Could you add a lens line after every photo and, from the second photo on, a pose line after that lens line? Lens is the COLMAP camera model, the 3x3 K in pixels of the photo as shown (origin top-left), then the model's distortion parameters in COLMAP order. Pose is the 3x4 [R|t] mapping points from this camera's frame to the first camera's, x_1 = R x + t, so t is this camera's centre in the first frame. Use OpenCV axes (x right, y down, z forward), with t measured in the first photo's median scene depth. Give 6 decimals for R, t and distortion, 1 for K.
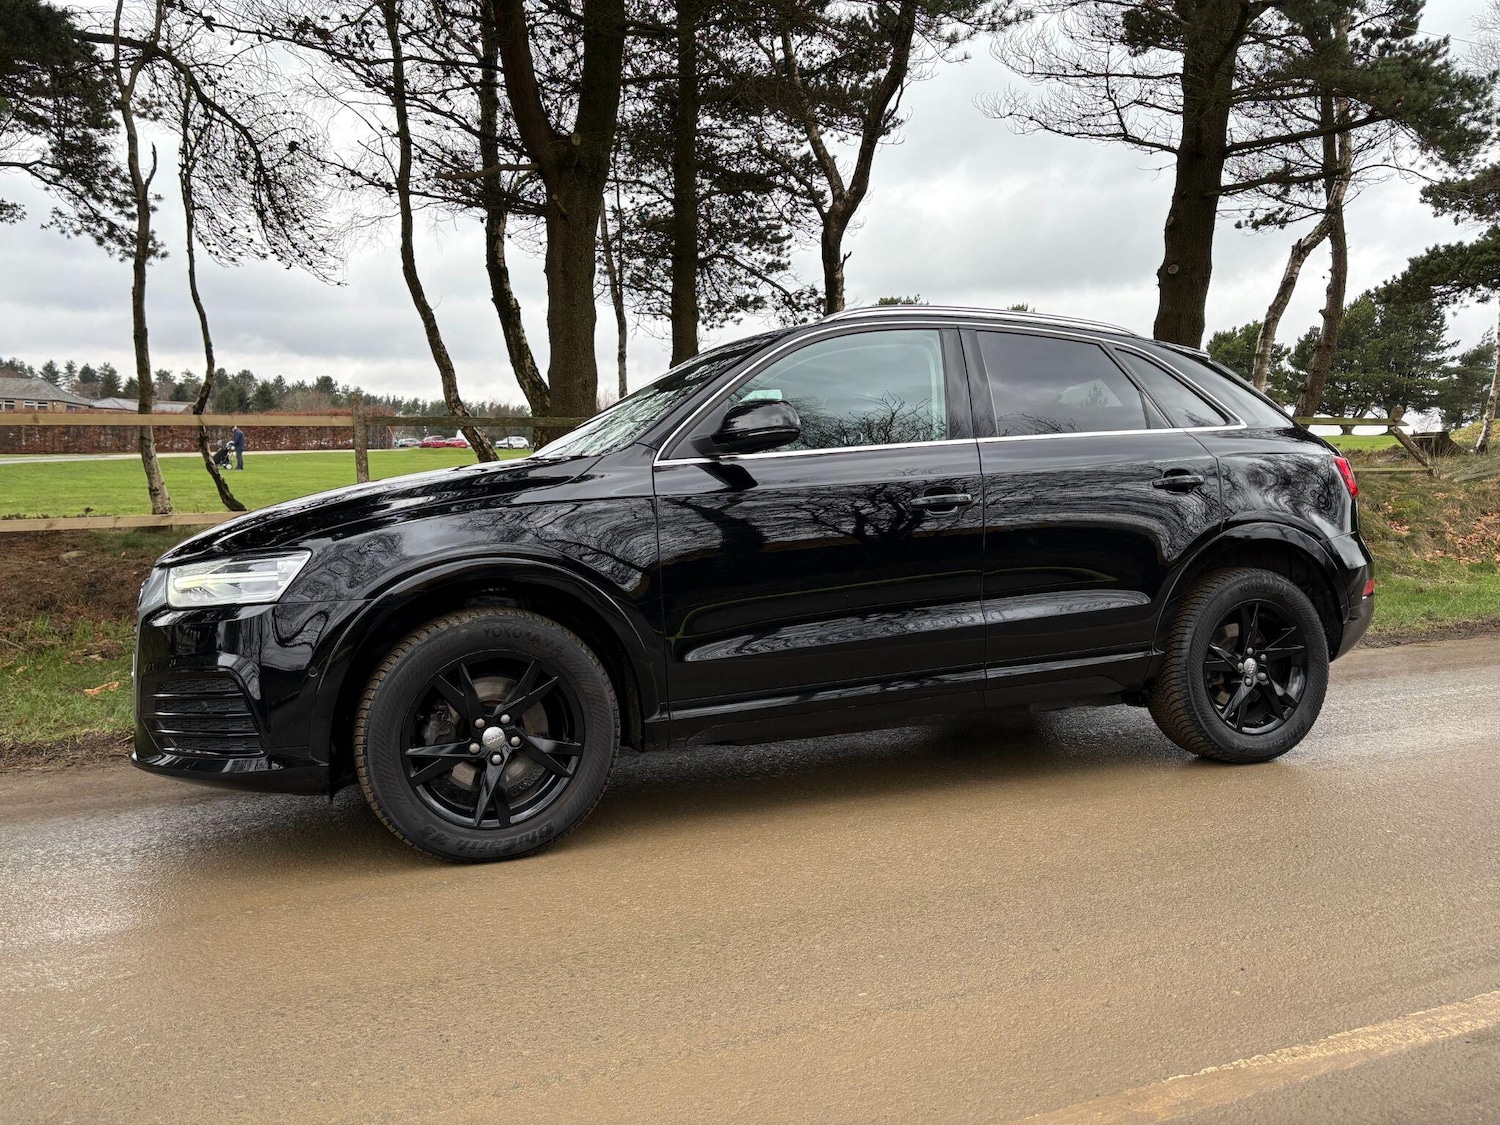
lens RADIAL K [[1129.8, 0, 755.7], [0, 1129.8, 569.6], [0, 0, 1]] dist [0.053121, -0.048412]
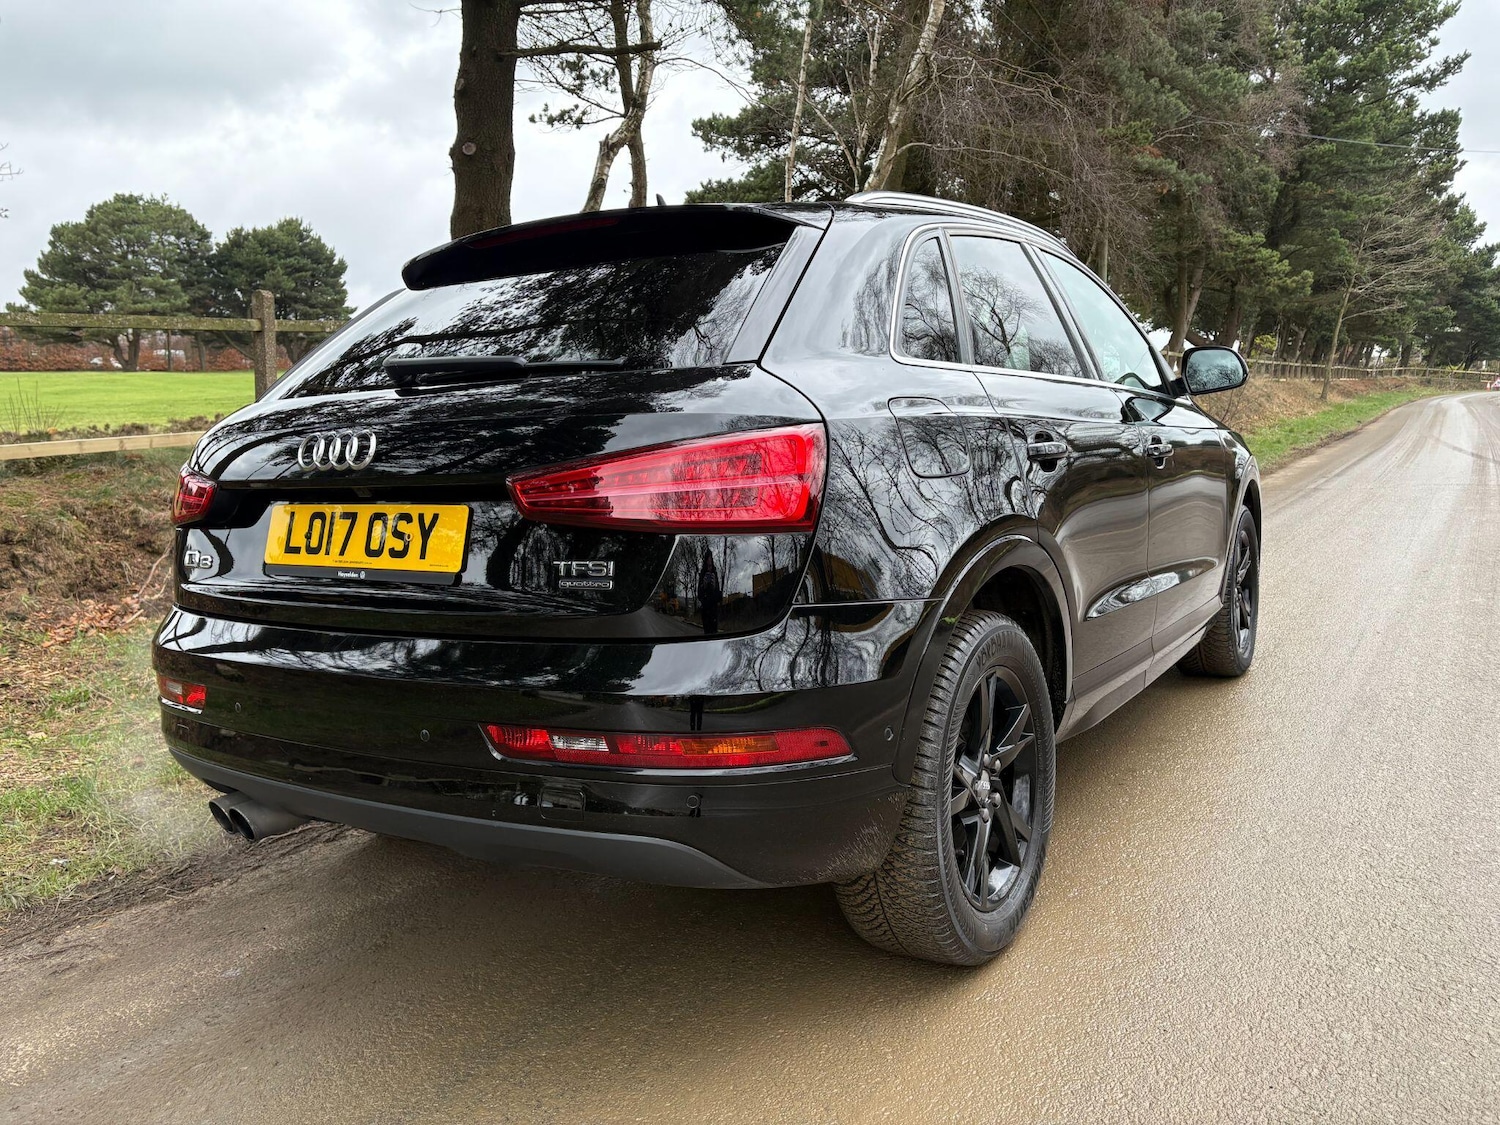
lens RADIAL K [[1129.8, 0, 752.7], [0, 1129.8, 556.1], [0, 0, 1]] dist [0.053121, -0.048412]
pose [[0.828088, -0.082266, 0.554530, 0.073538], [0.055044, 0.996326, 0.065610, -0.026535], [-0.557890, -0.023807, 0.829574, 0.243216]]
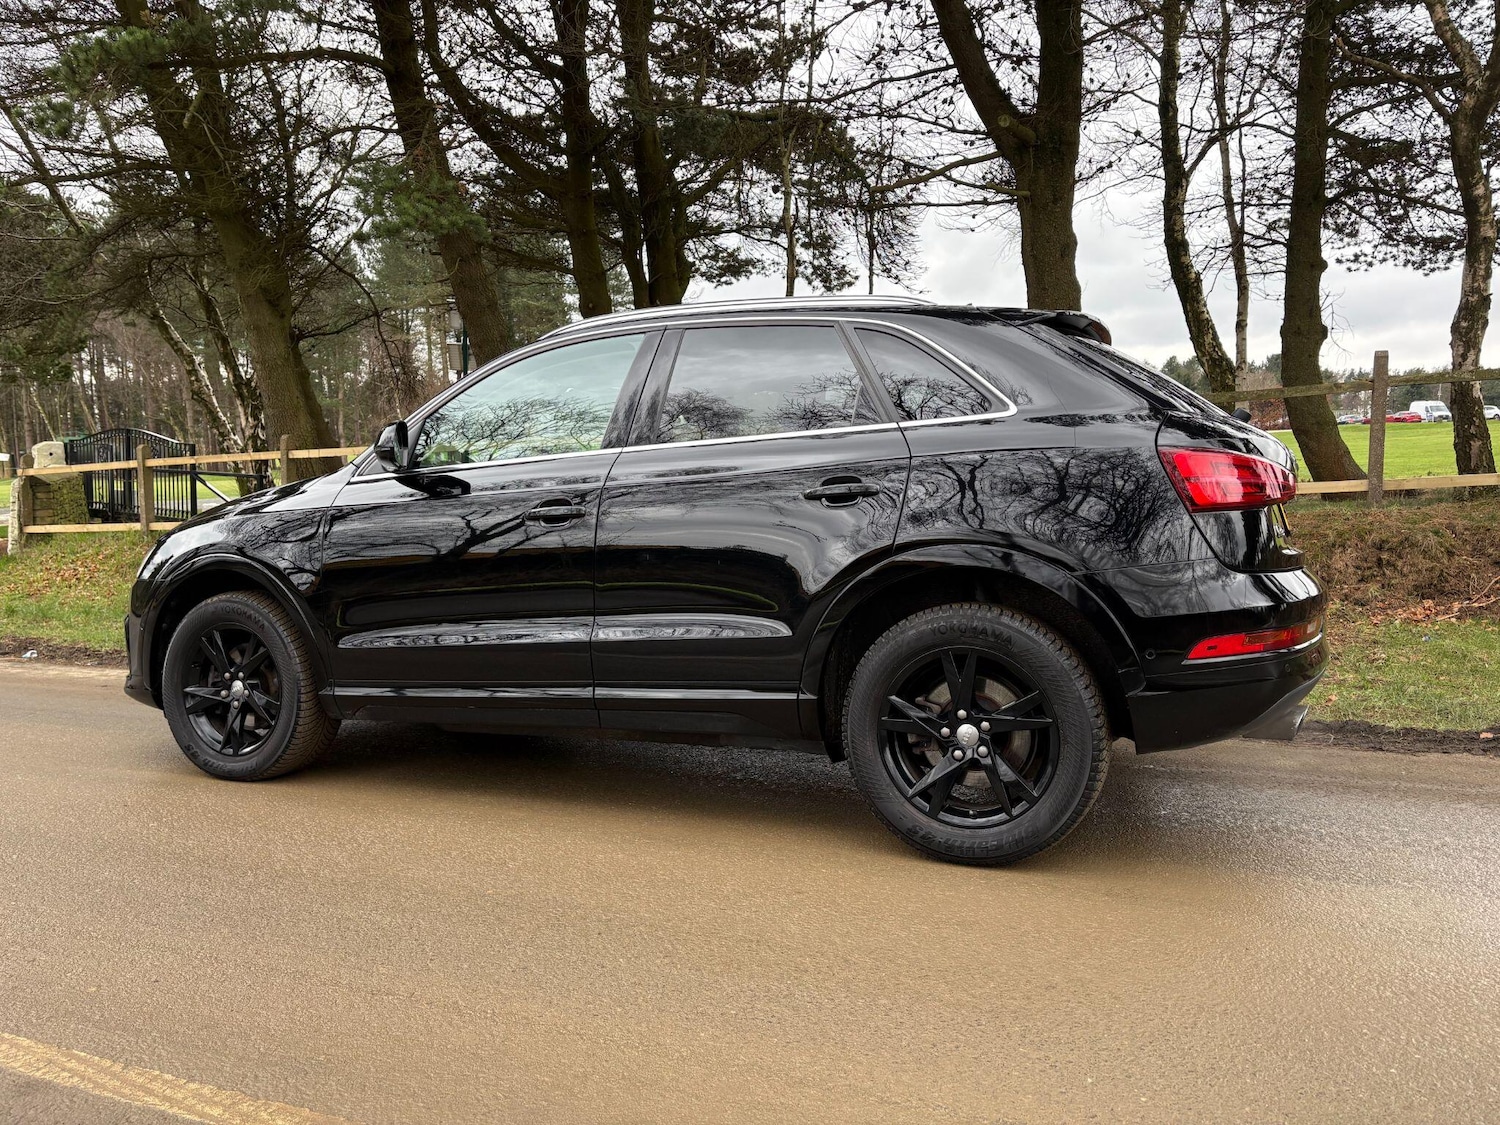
lens RADIAL K [[1129.8, 0, 753.3], [0, 1129.8, 562.7], [0, 0, 1]] dist [0.053121, -0.048412]
pose [[0.697133, 0.043928, -0.715594, 0.286882], [-0.037130, 0.998994, 0.025154, -0.013986], [0.715979, 0.009034, 0.698063, 0.124356]]
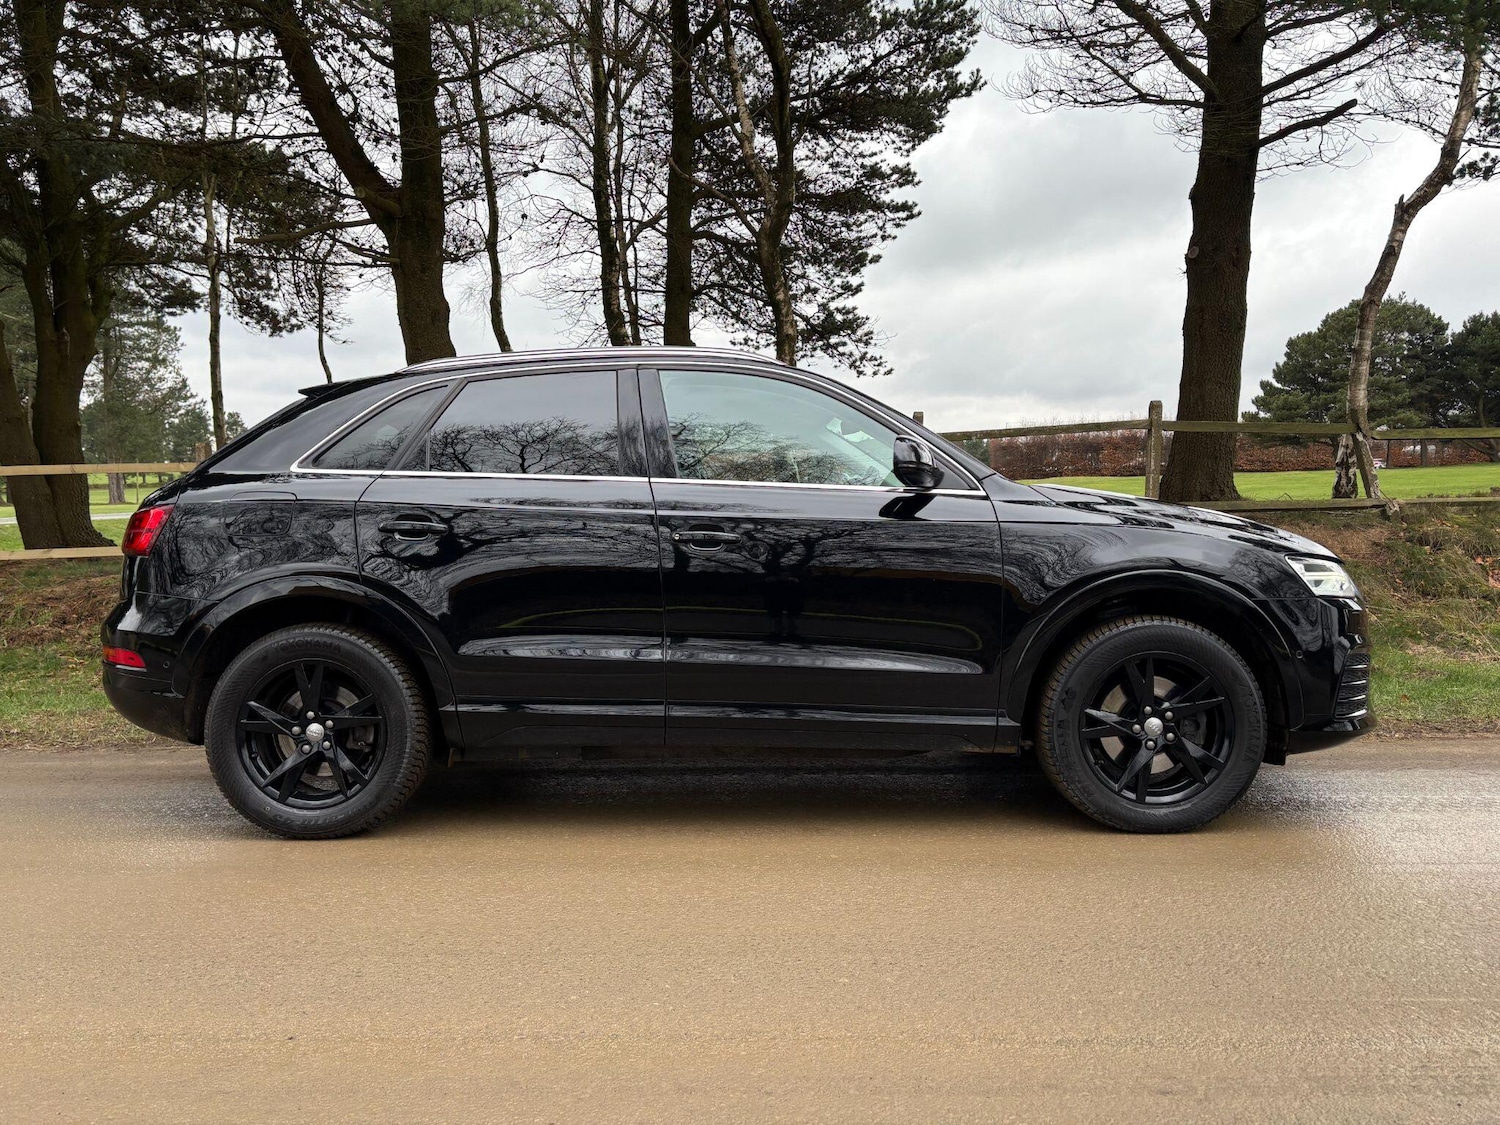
lens RADIAL K [[1129.8, 0, 750.7], [0, 1129.8, 567.4], [0, 0, 1]] dist [0.053121, -0.048412]
pose [[0.908060, 0.015932, -0.418538, 0.435584], [-0.028268, 0.999329, -0.023291, -0.014288], [0.417886, 0.032981, 0.907901, 0.150274]]
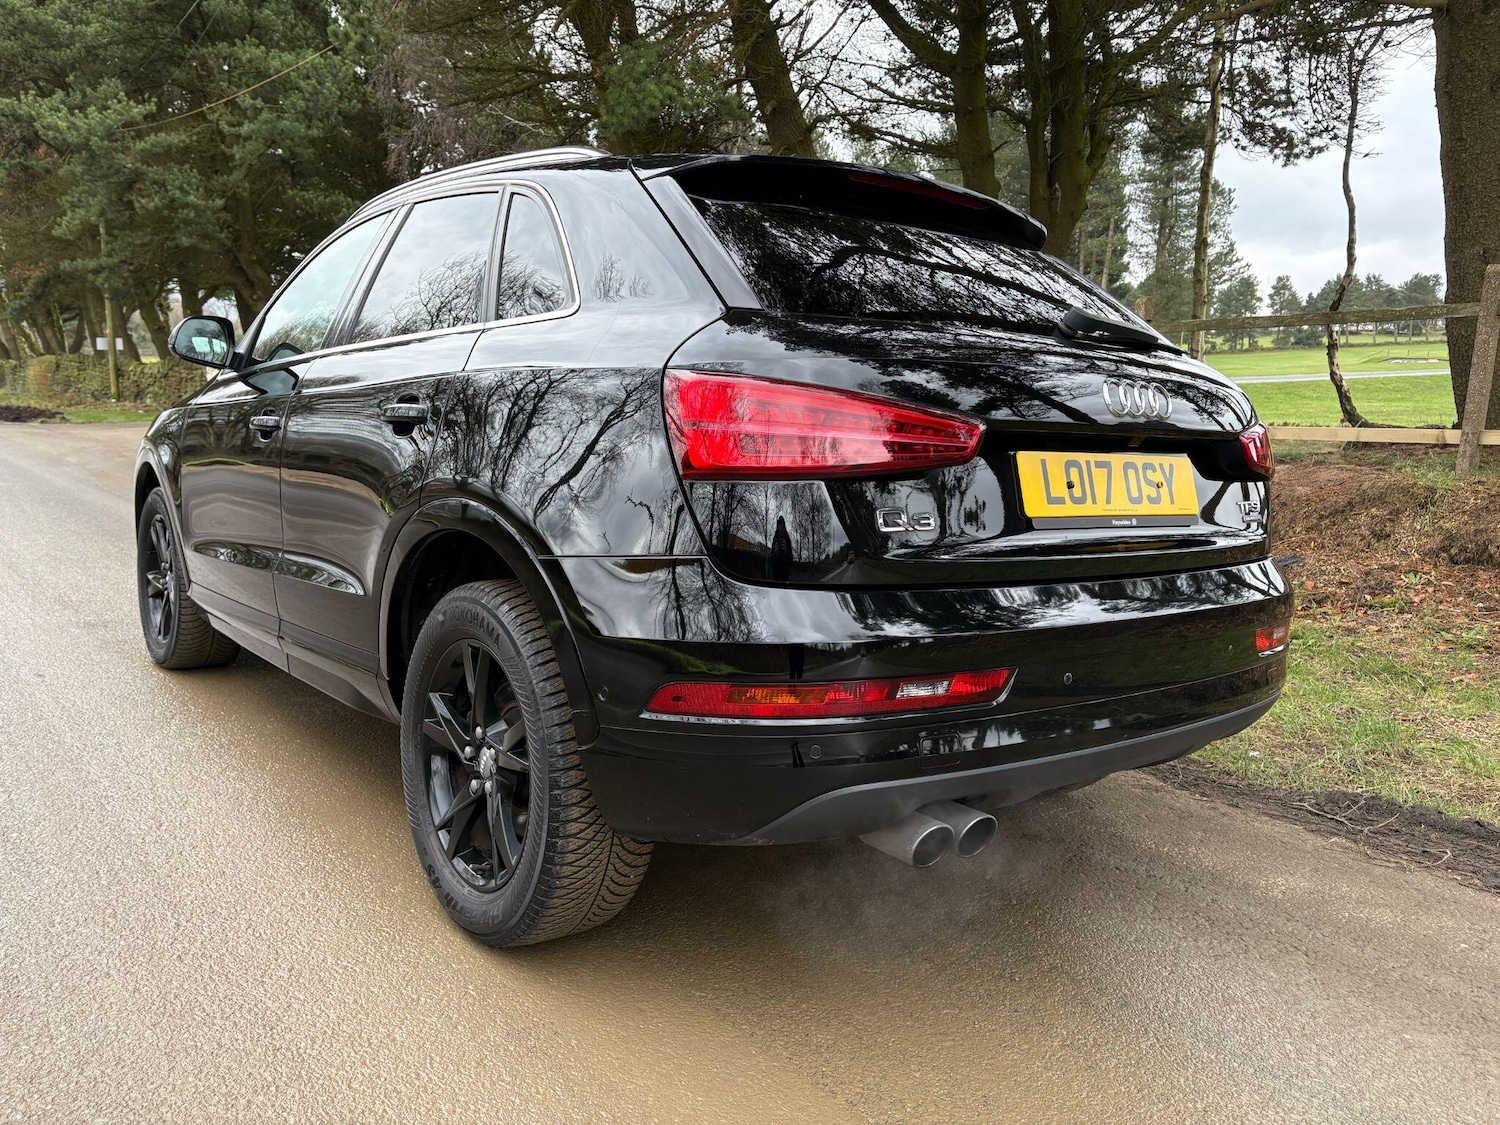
lens RADIAL K [[1129.8, 0, 756.2], [0, 1129.8, 570.9], [0, 0, 1]] dist [0.053121, -0.048412]
pose [[0.287515, 0.165043, -0.943449, 0.321329], [-0.088669, 0.985398, 0.145360, -0.031695], [0.953663, 0.041862, 0.297951, 0.317245]]
